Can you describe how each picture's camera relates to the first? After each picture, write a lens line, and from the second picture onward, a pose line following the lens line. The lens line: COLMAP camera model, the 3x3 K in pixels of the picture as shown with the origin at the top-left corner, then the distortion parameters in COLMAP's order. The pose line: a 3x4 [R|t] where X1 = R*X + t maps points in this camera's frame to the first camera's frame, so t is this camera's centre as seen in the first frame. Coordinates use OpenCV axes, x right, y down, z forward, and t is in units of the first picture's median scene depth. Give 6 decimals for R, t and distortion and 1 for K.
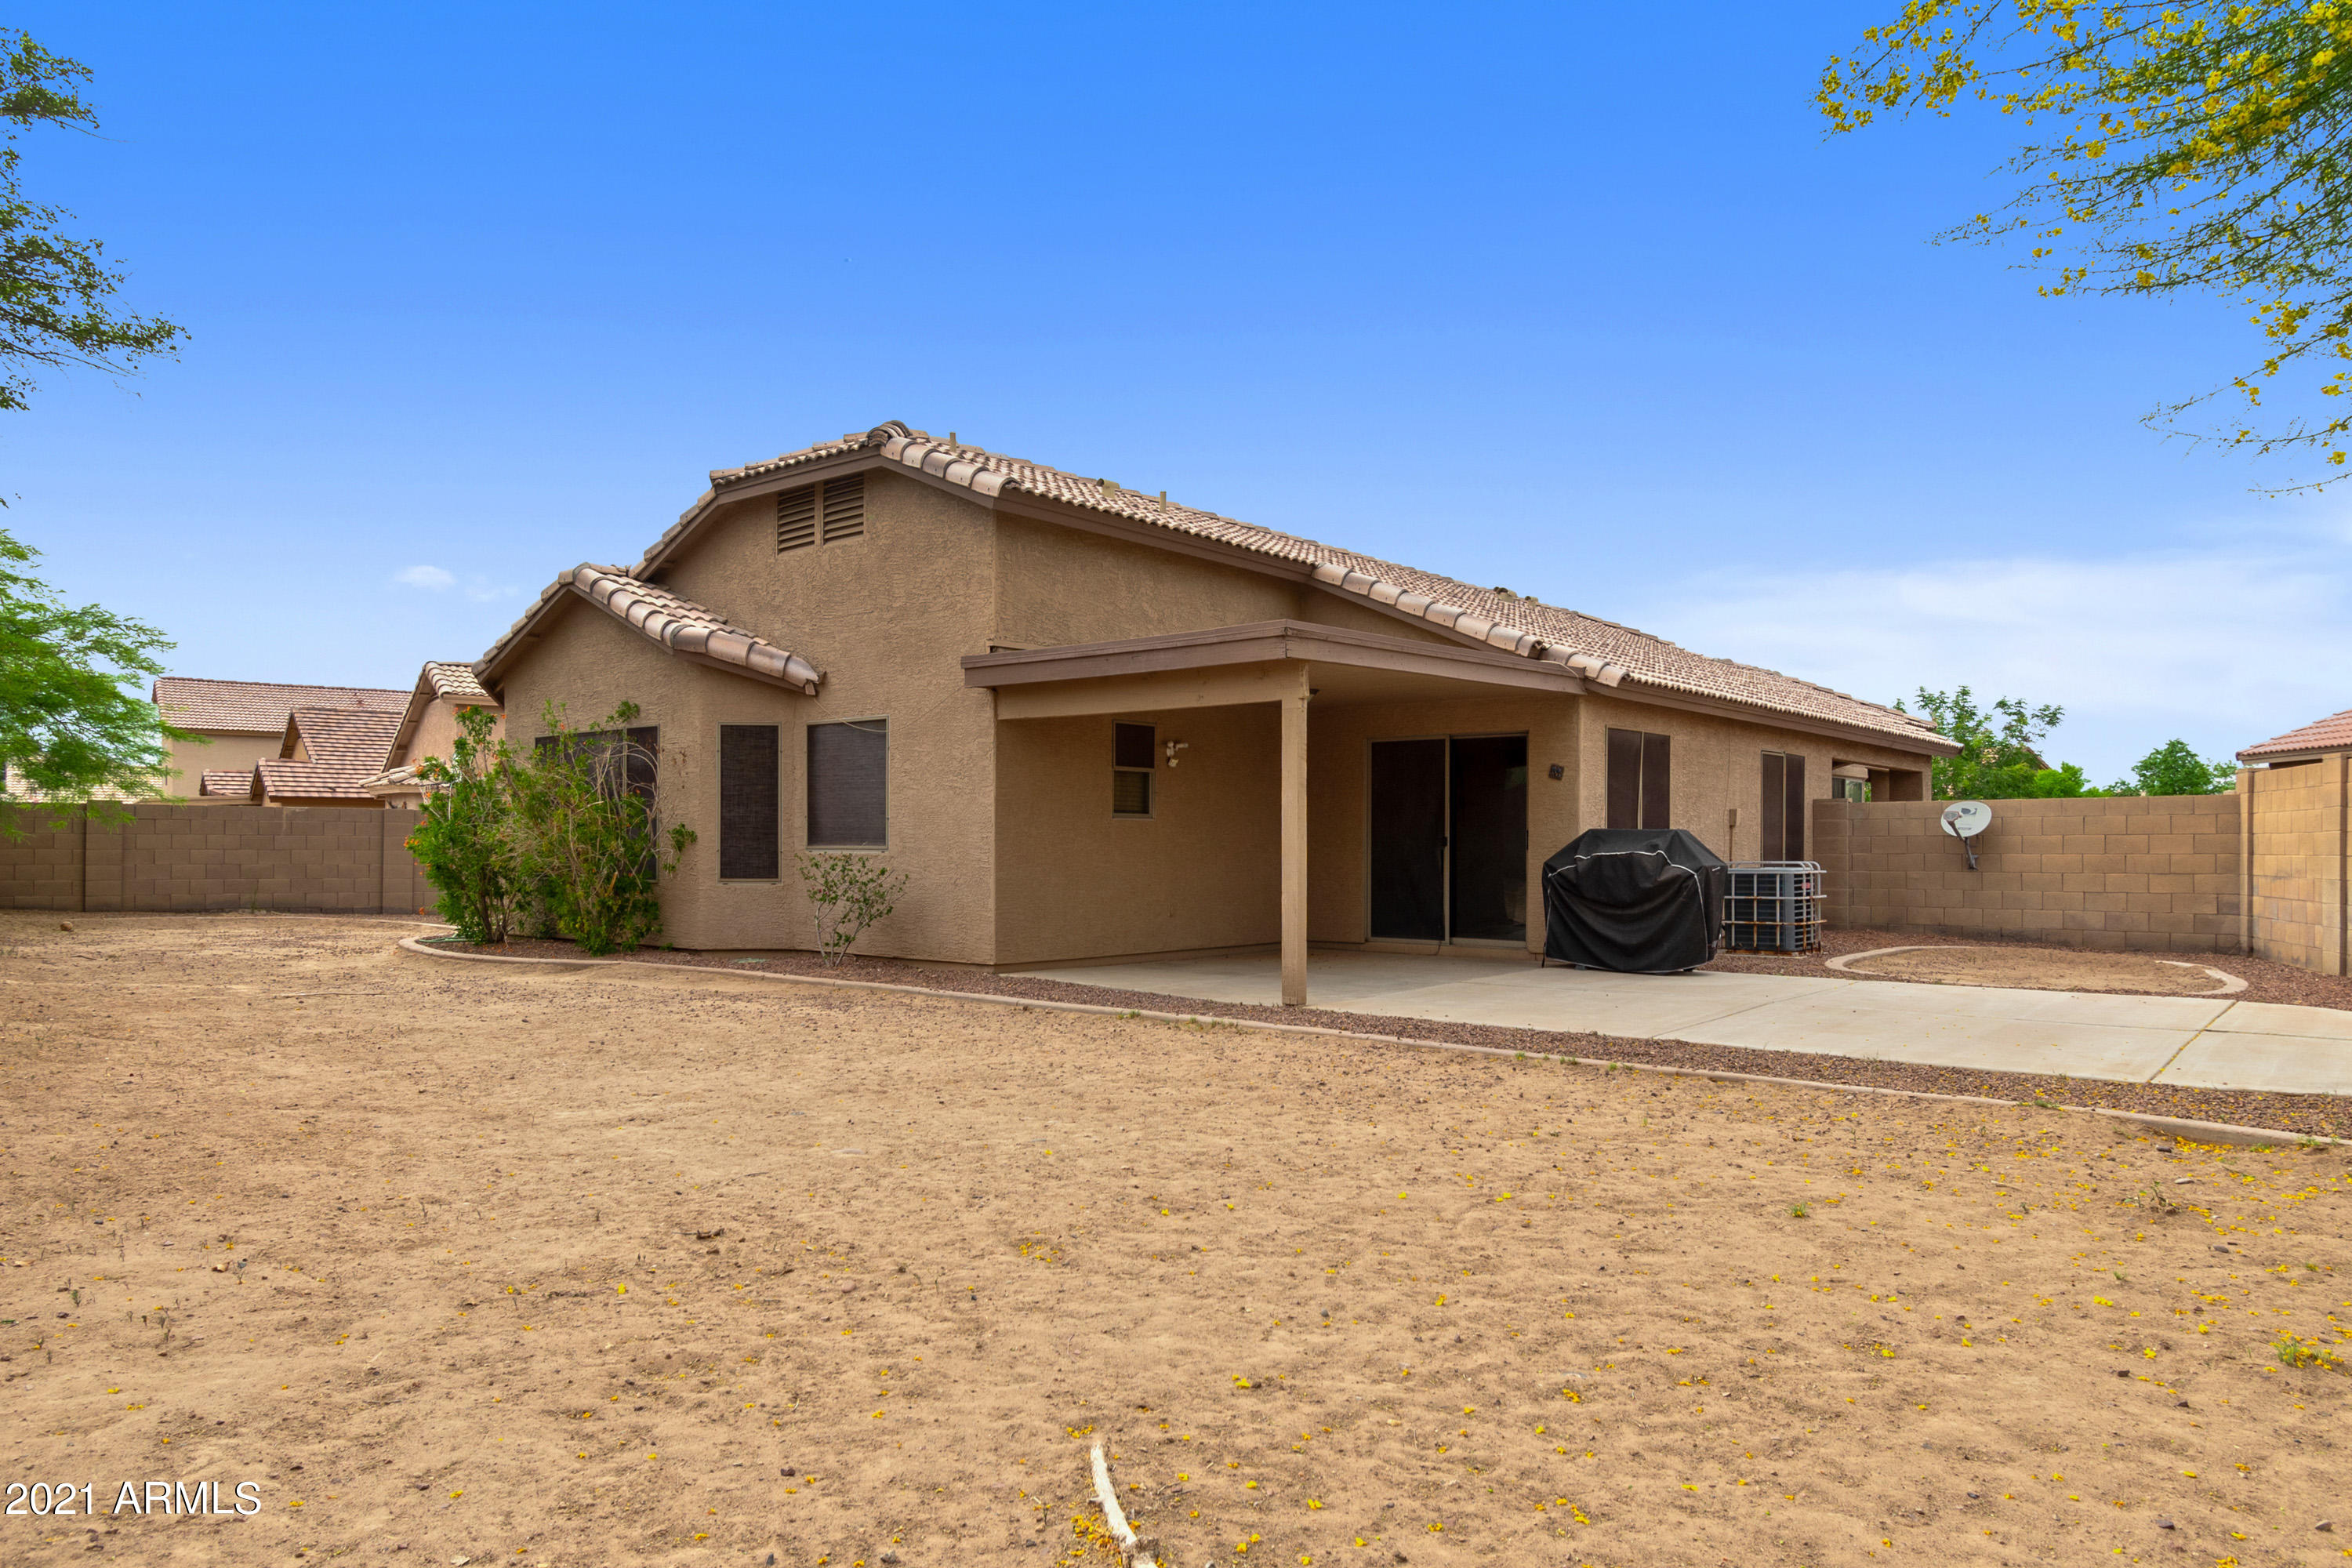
lens RADIAL K [[1455.9, 0, 1174.7], [0, 1455.9, 841.2], [0, 0, 1]] dist [-0.002395, -0.000505]
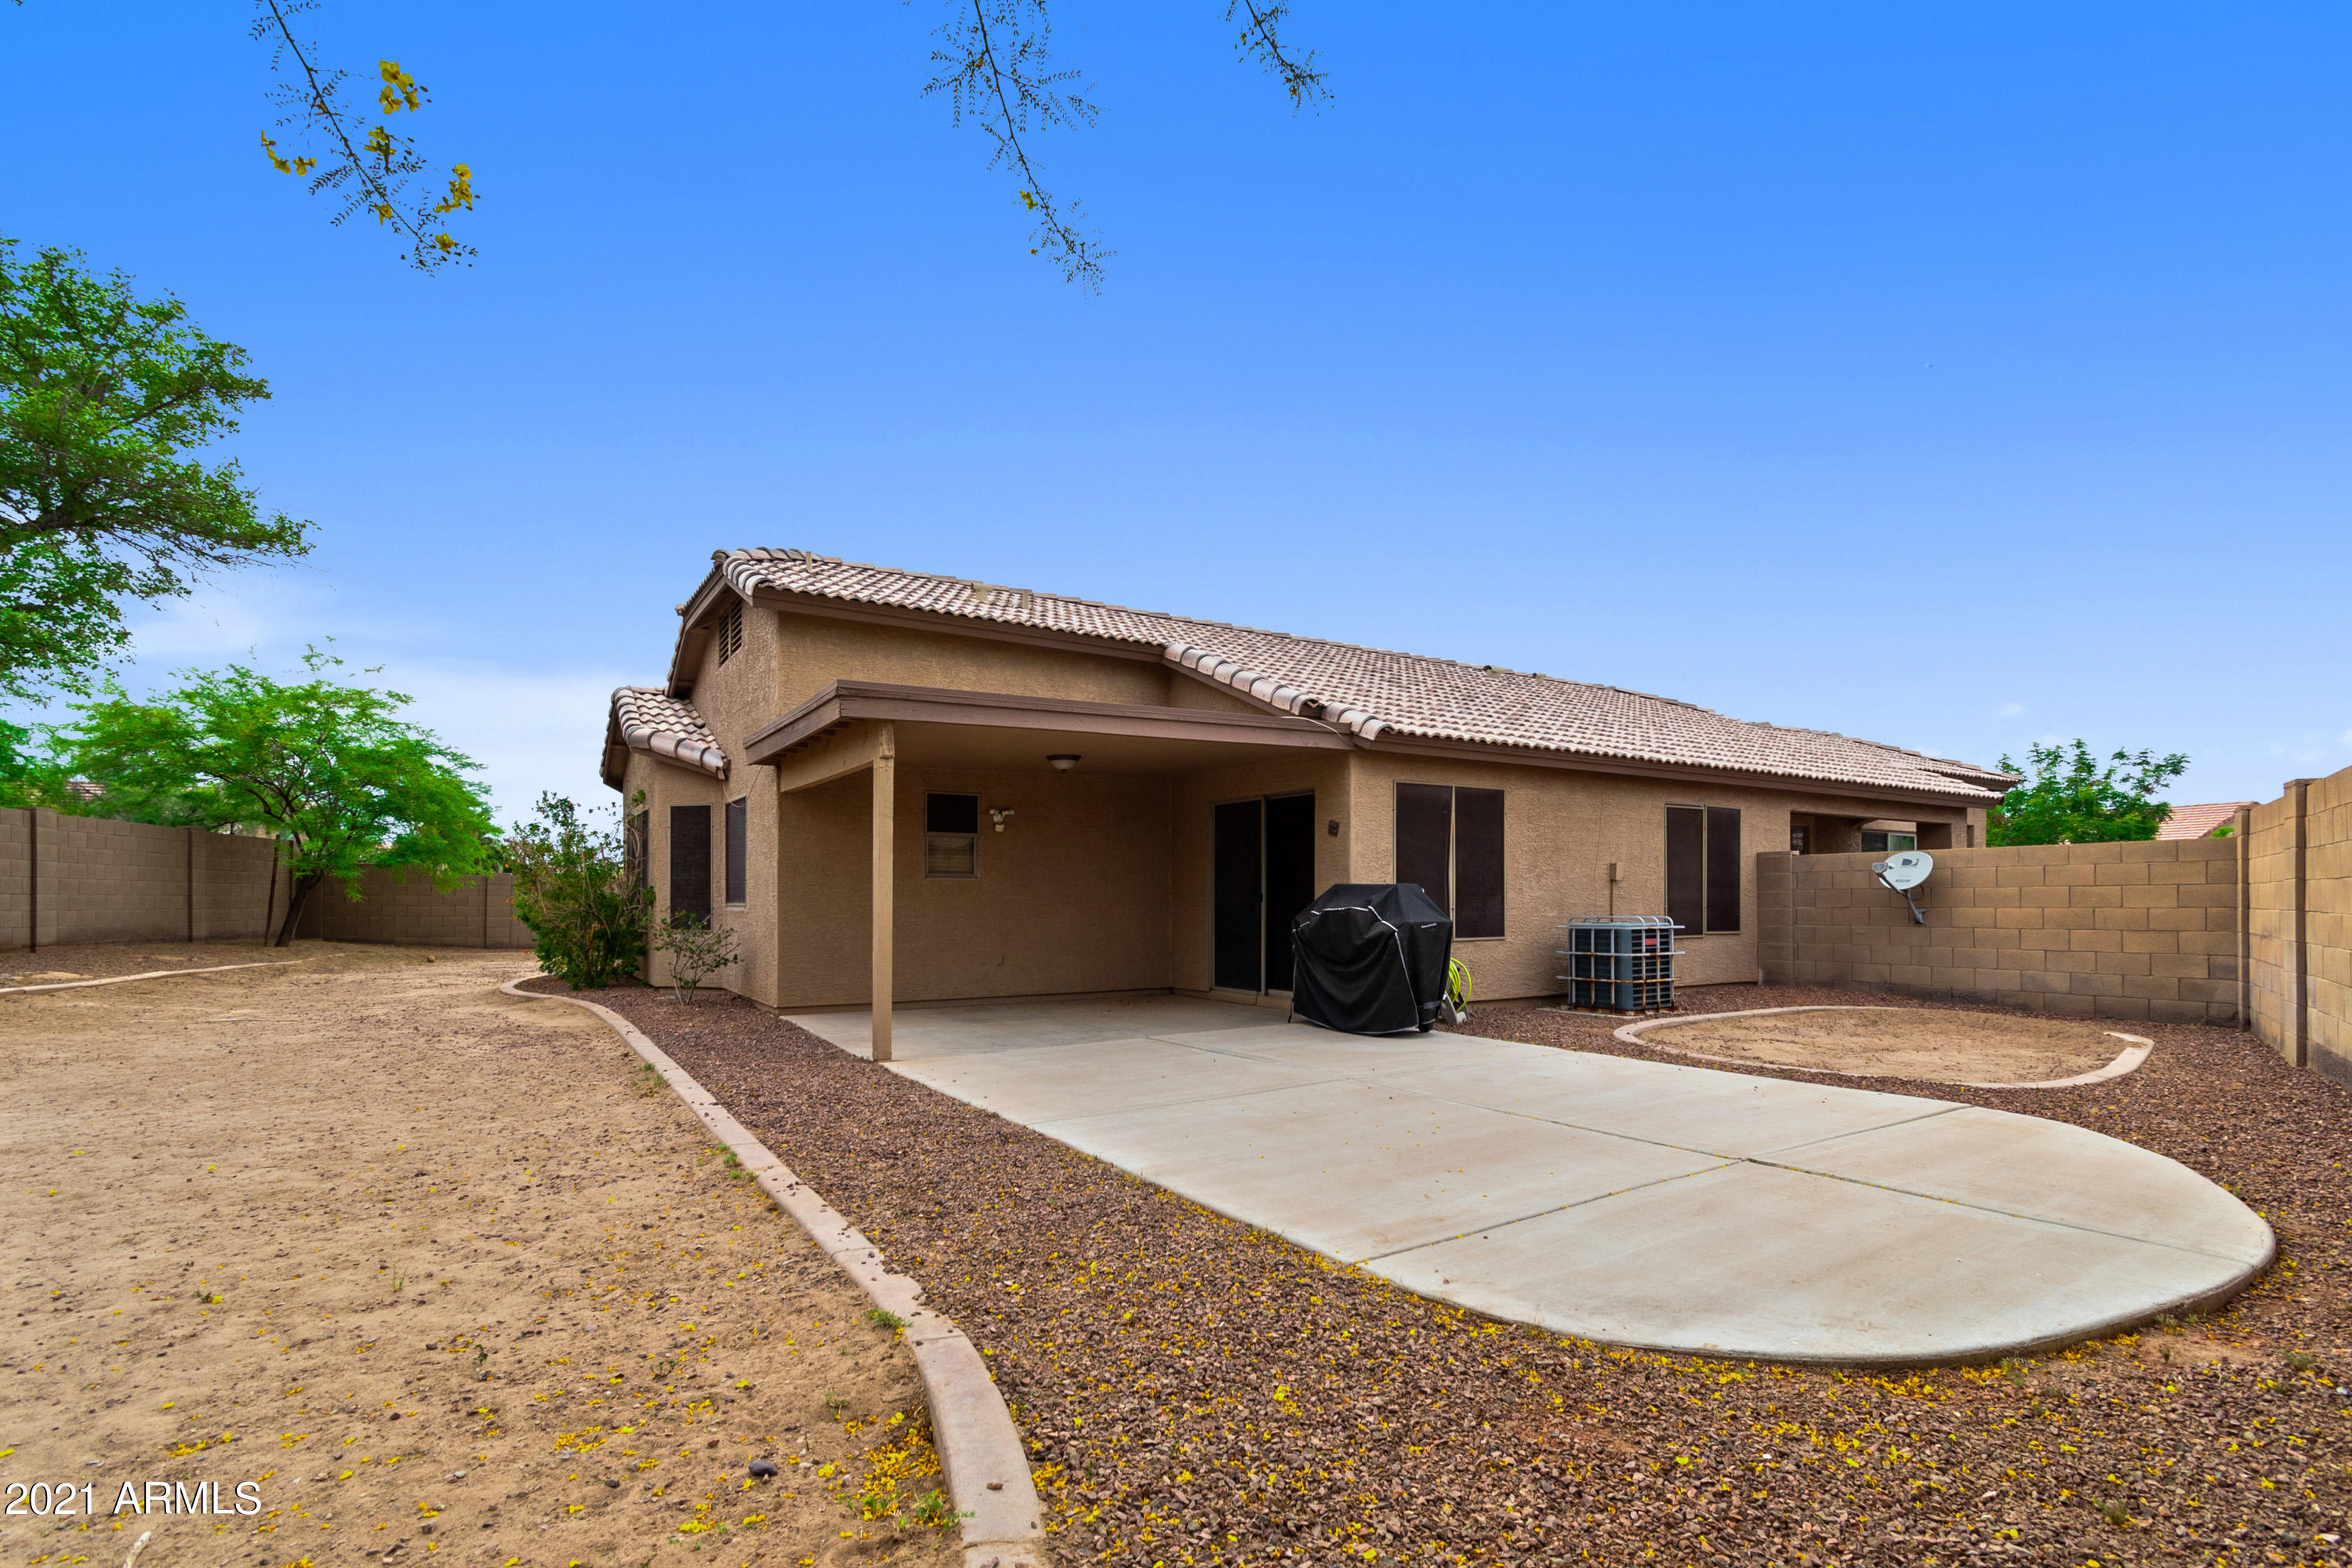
lens RADIAL K [[1062.2, 0, 1178.3], [0, 1062.2, 888.7], [0, 0, 1]] dist [0.000972, -0.000041]
pose [[0.955896, -0.007010, -0.293623, 0.341499], [0.004726, 0.999953, -0.008490, 0.000147], [0.293668, 0.006728, 0.955884, 0.241489]]
